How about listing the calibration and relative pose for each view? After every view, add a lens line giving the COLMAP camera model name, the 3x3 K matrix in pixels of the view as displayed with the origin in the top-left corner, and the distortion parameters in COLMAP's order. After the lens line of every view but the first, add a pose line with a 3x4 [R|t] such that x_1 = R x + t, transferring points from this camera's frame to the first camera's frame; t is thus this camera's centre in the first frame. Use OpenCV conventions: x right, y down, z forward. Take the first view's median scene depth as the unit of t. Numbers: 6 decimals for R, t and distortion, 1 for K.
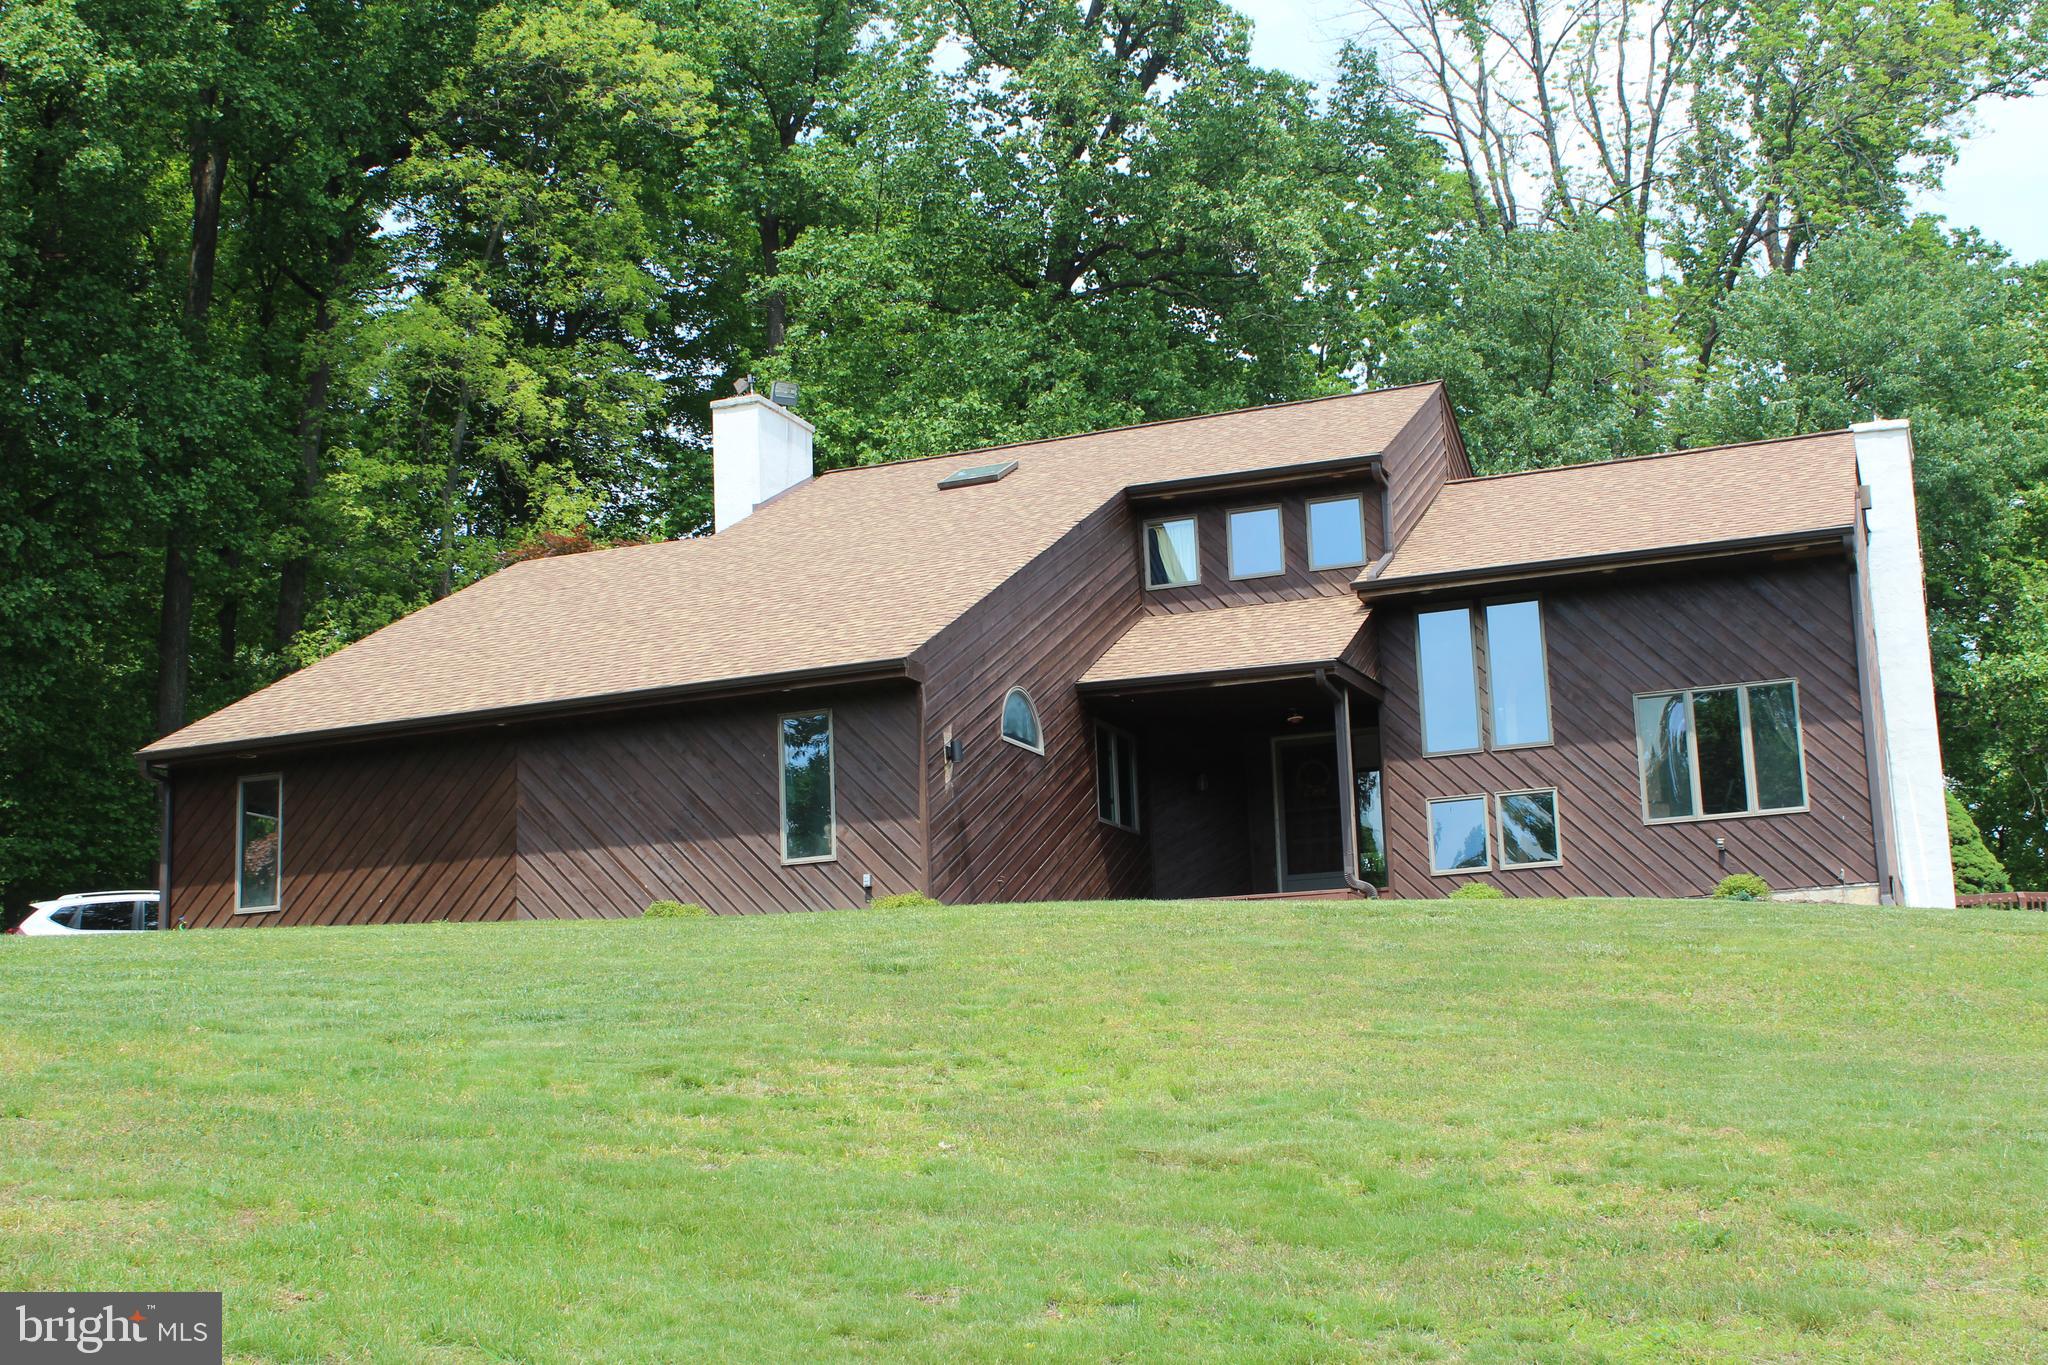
lens RADIAL K [[2511.7, 0, 1024.0], [0, 2511.7, 682.5], [0, 0, 1]] dist [-0.026323, -0.043327]
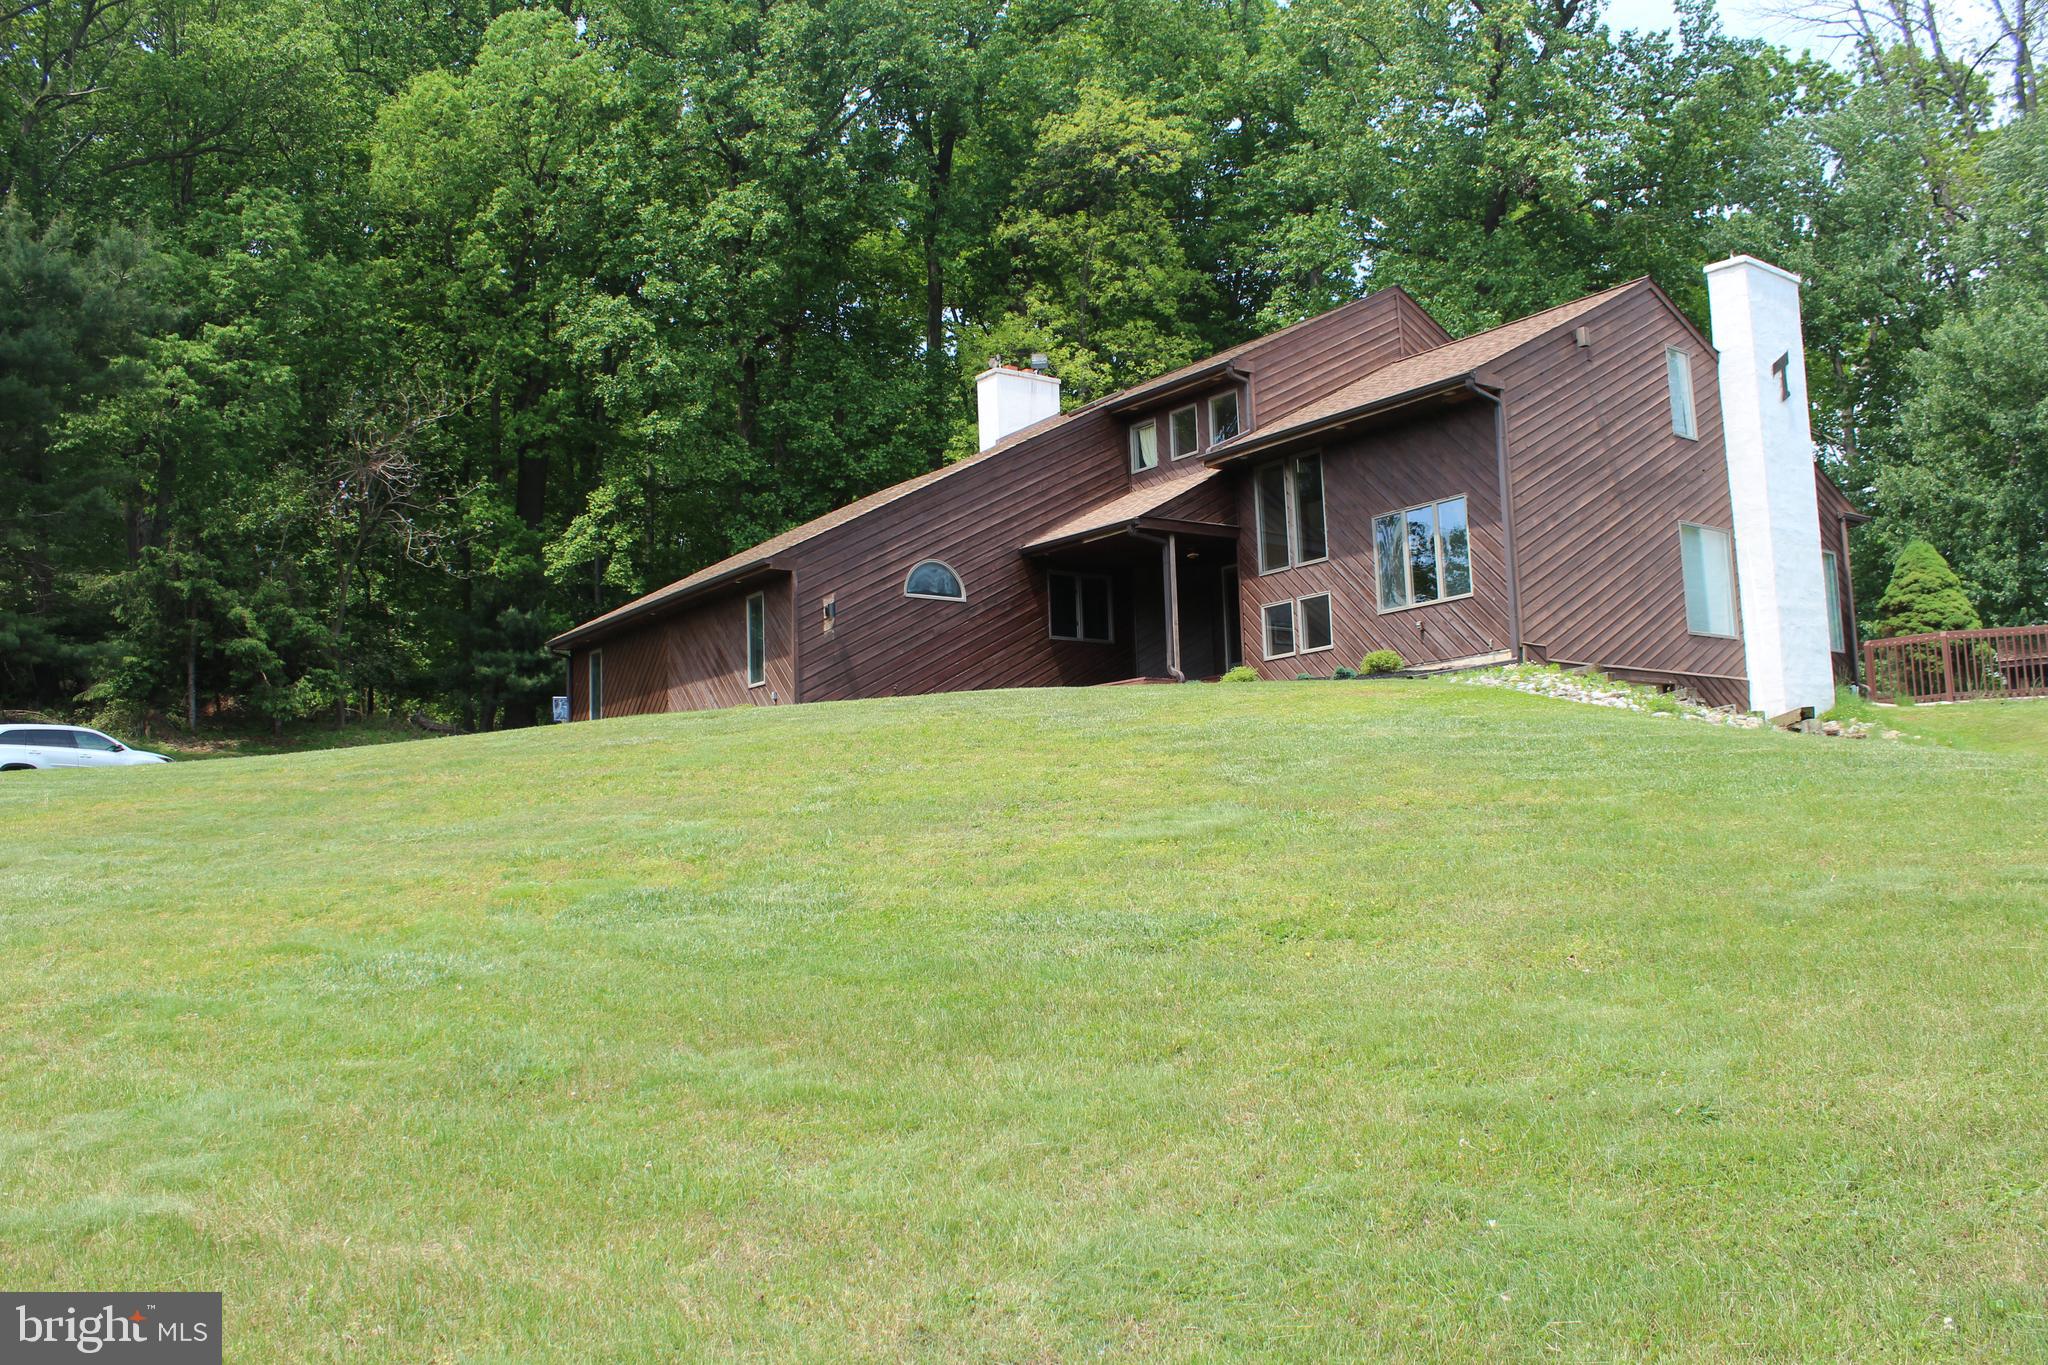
lens RADIAL K [[1775.0, 0, 1024.0], [0, 1775.0, 682.5], [0, 0, 1]] dist [-0.202615, 0.217968]
pose [[0.851526, -0.059042, -0.520977, 0.578586], [0.105086, 0.992696, 0.059260, 0.017040], [0.513673, -0.105209, 0.851511, 0.094889]]
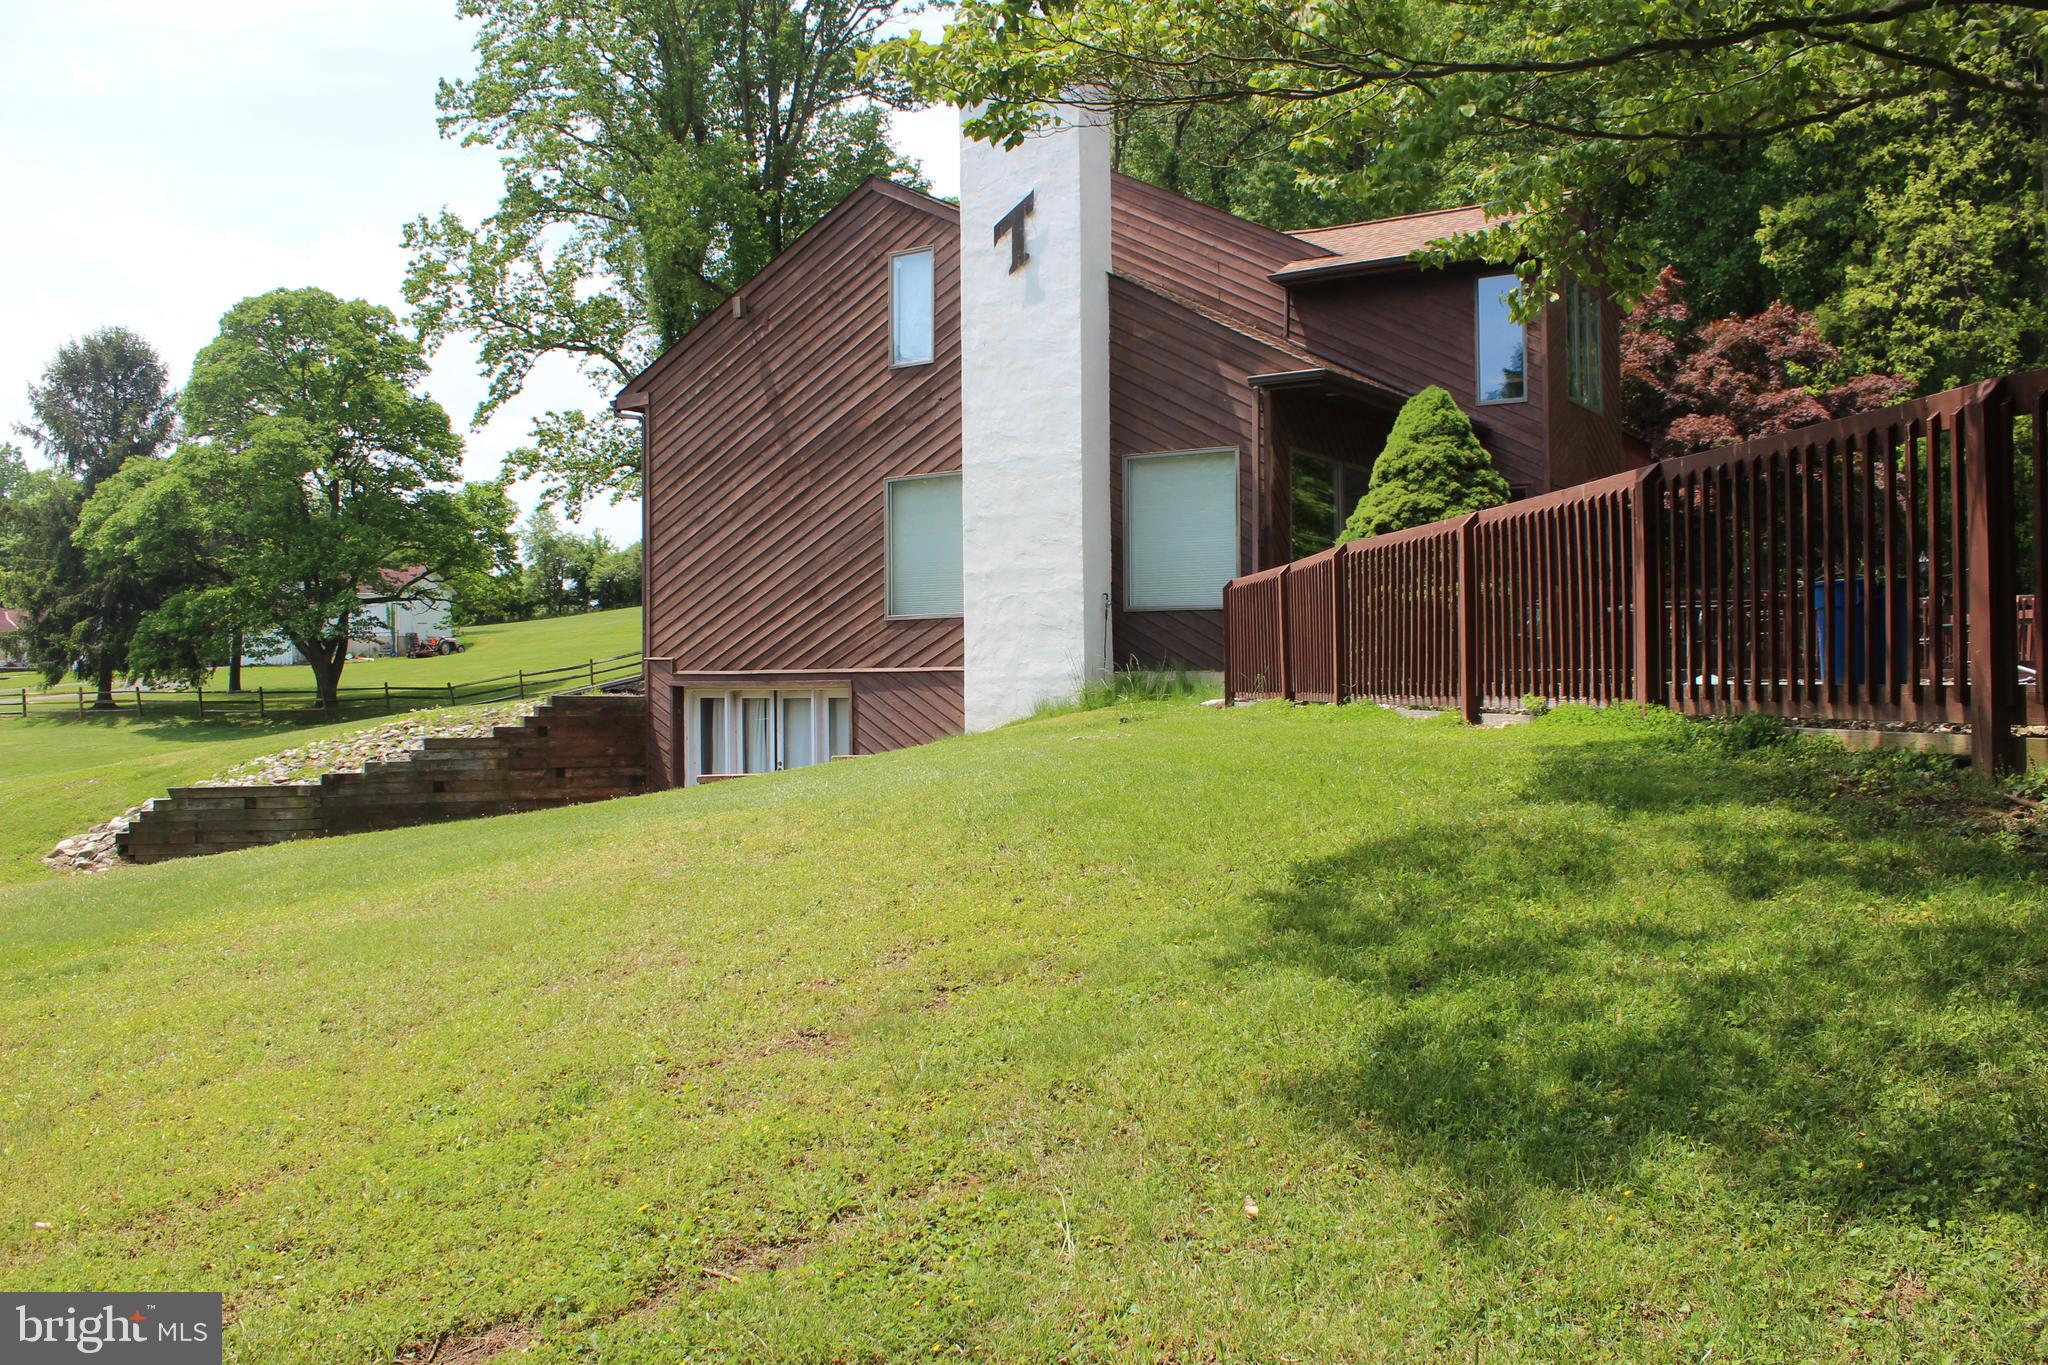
lens RADIAL K [[1775.0, 0, 1024.0], [0, 1775.0, 682.5], [0, 0, 1]] dist [-0.202615, 0.217968]
pose [[-0.241122, 0.023190, -0.970218, 1.159807], [0.196696, 0.980134, -0.025457, 0.147271], [0.950353, -0.196976, -0.240893, 1.358698]]
